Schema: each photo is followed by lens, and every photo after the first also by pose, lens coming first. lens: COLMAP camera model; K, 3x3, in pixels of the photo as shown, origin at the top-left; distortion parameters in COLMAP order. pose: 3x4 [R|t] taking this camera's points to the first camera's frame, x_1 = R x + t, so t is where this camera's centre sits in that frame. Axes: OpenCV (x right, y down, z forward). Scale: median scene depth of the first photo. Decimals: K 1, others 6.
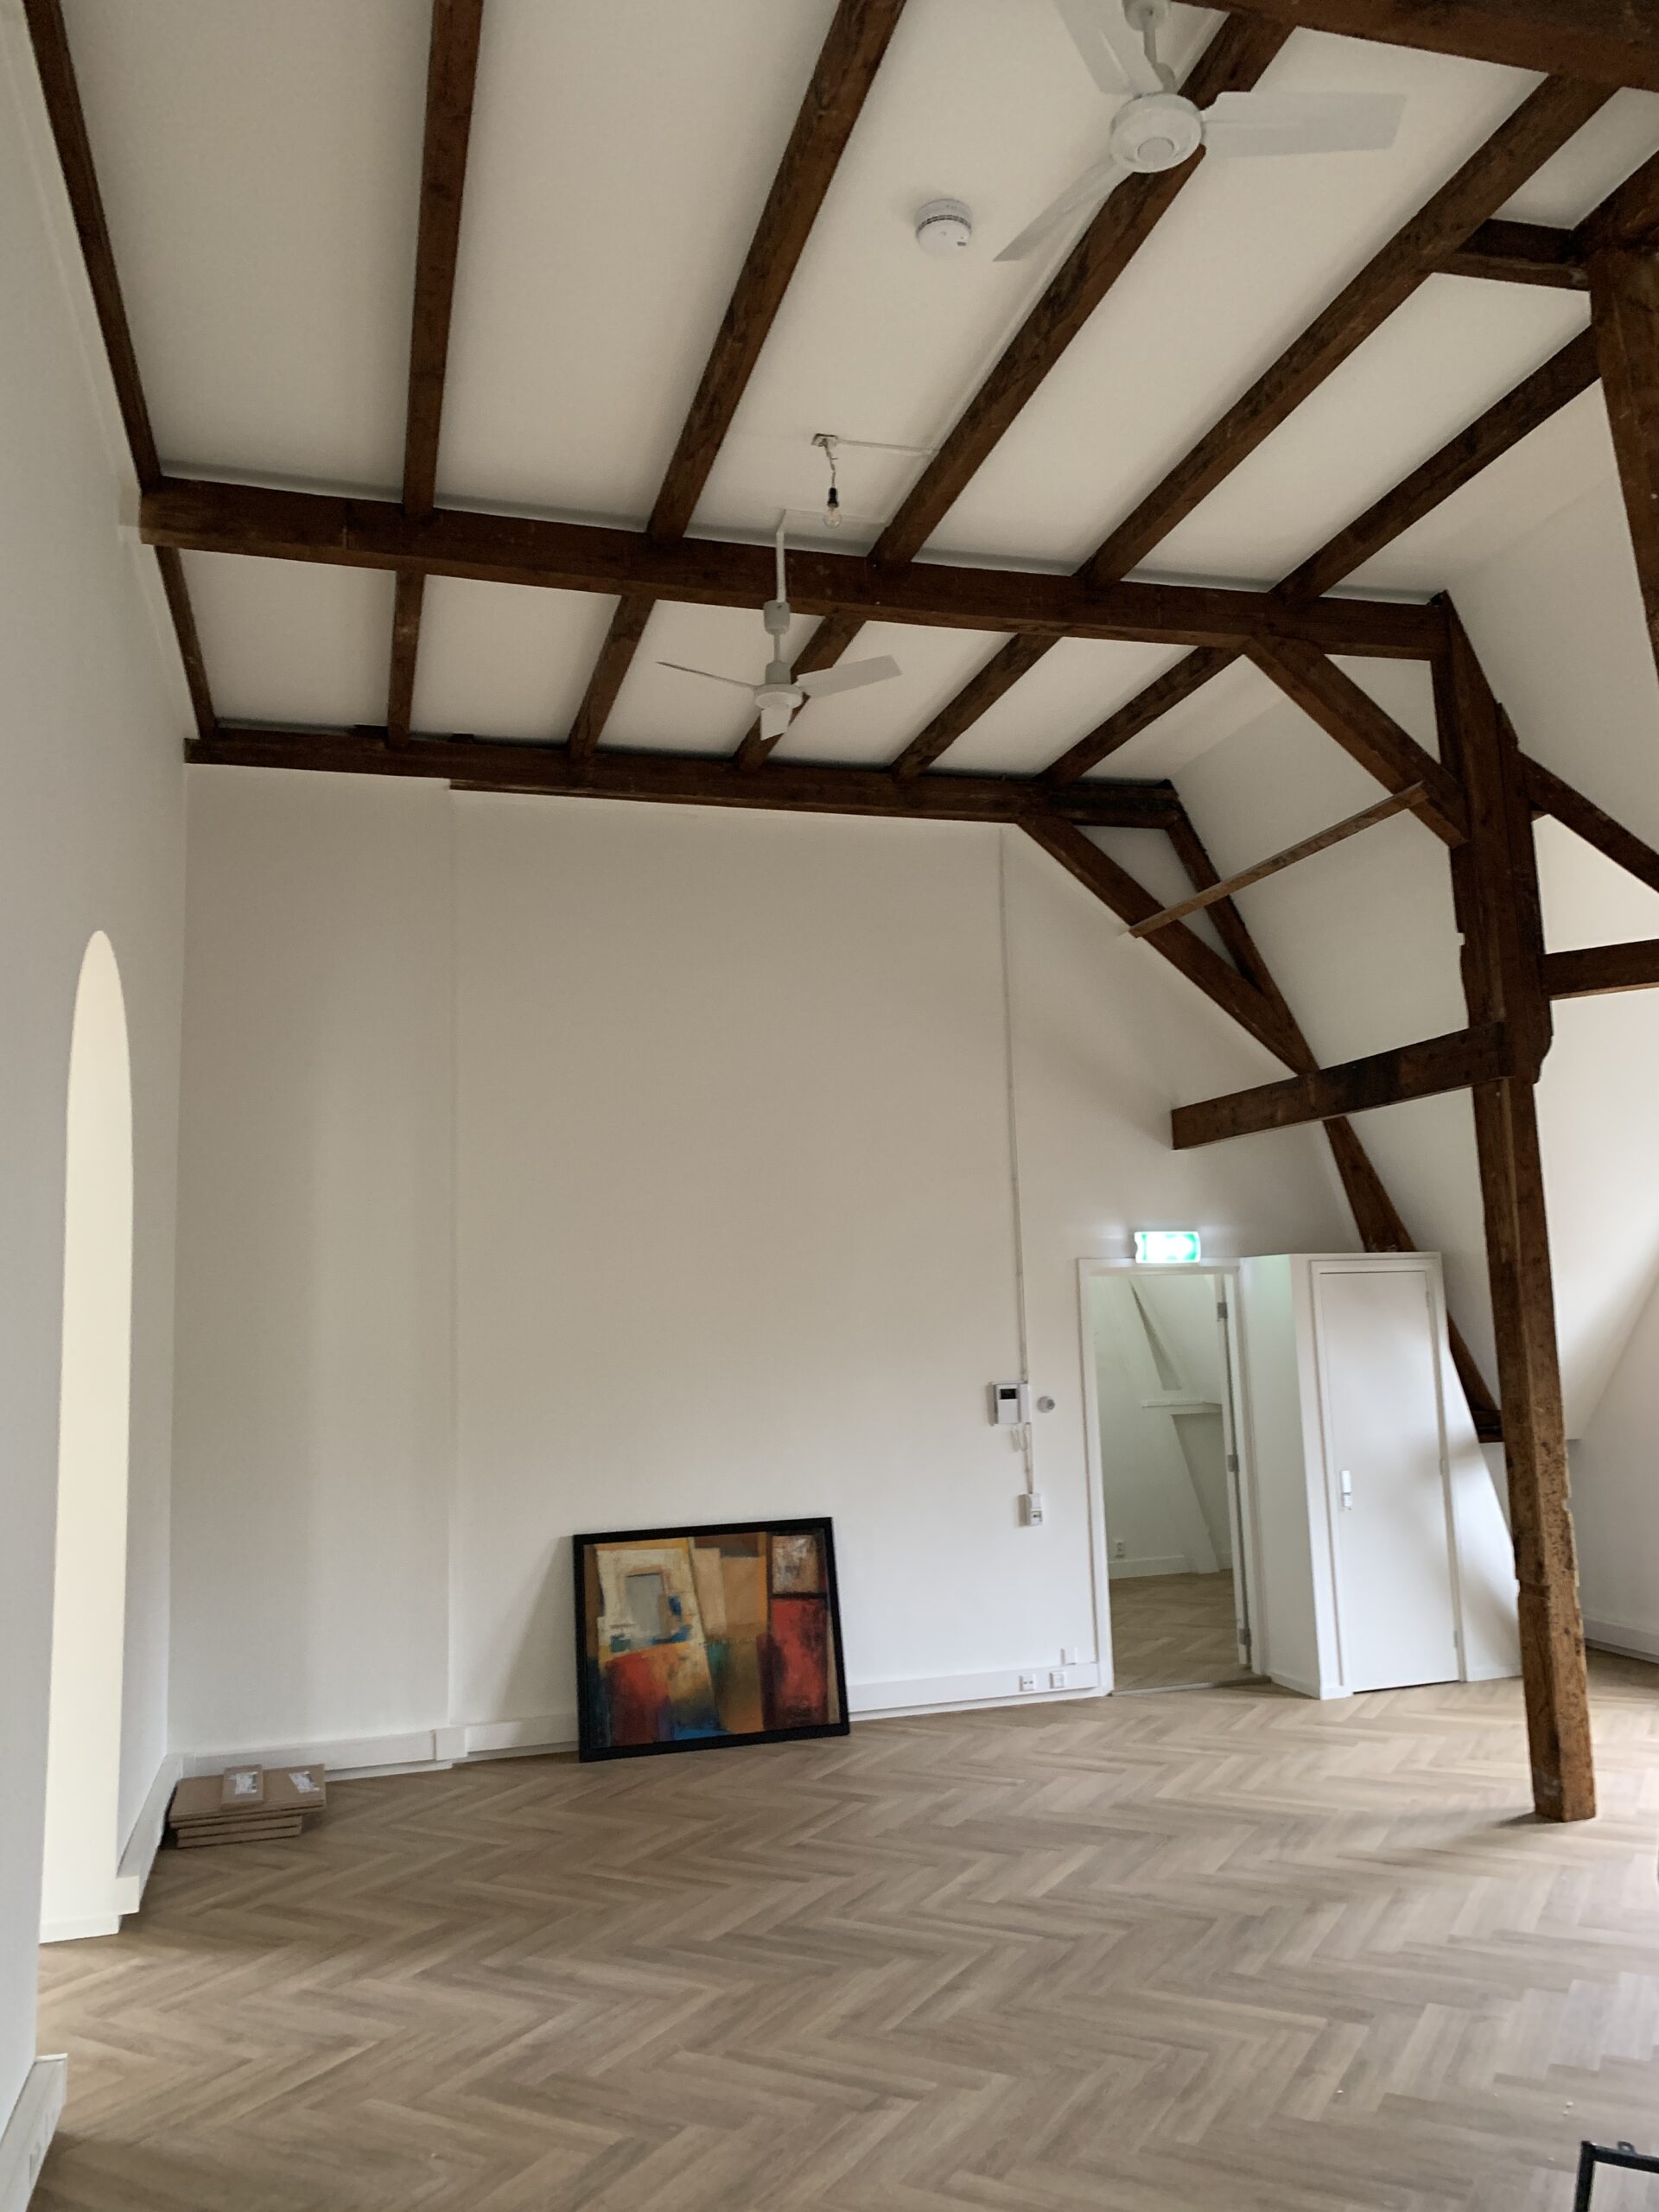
lens RADIAL K [[1713.9, 0, 849.0], [0, 1713.9, 1094.9], [0, 0, 1]] dist [0.055471, -0.067026]
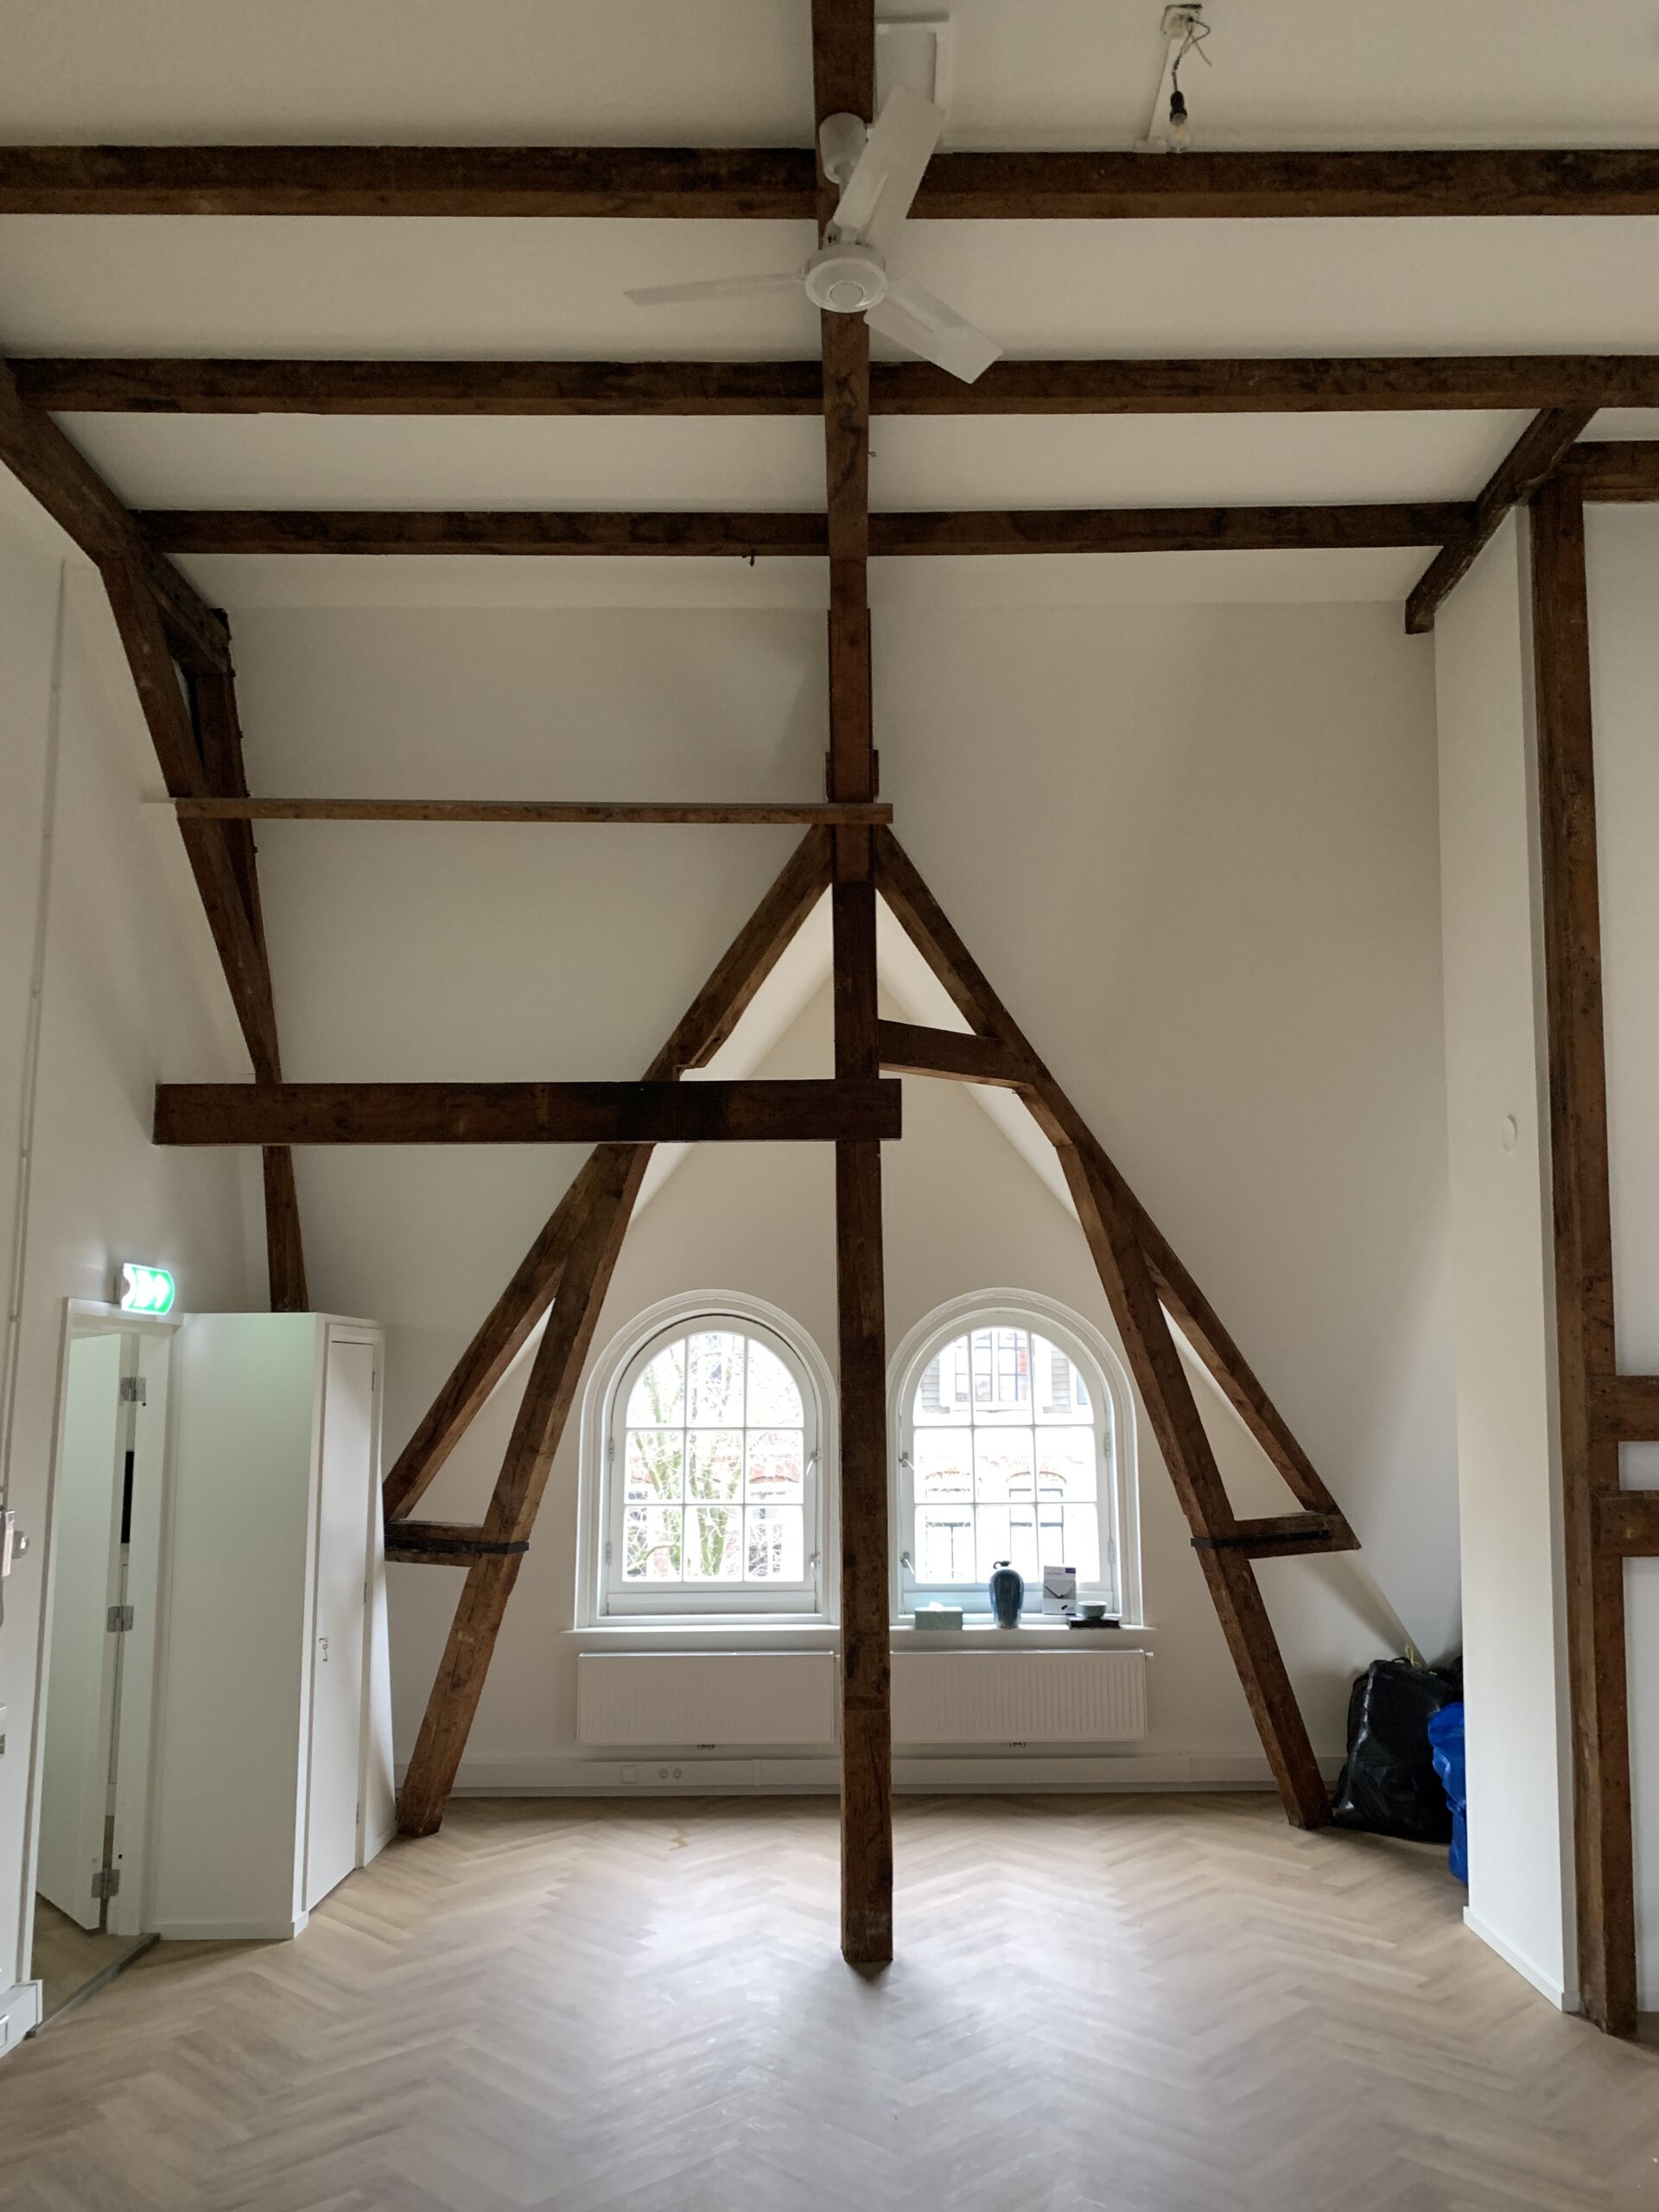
lens RADIAL K [[1643.1, 0, 832.4], [0, 1643.1, 1113.4], [0, 0, 1]] dist [0.031046, -0.060597]
pose [[0.283504, 0.191747, 0.939605, -0.384850], [-0.122028, 0.979054, -0.162978, 0.103854], [-0.951175, -0.068454, 0.300964, 0.631758]]
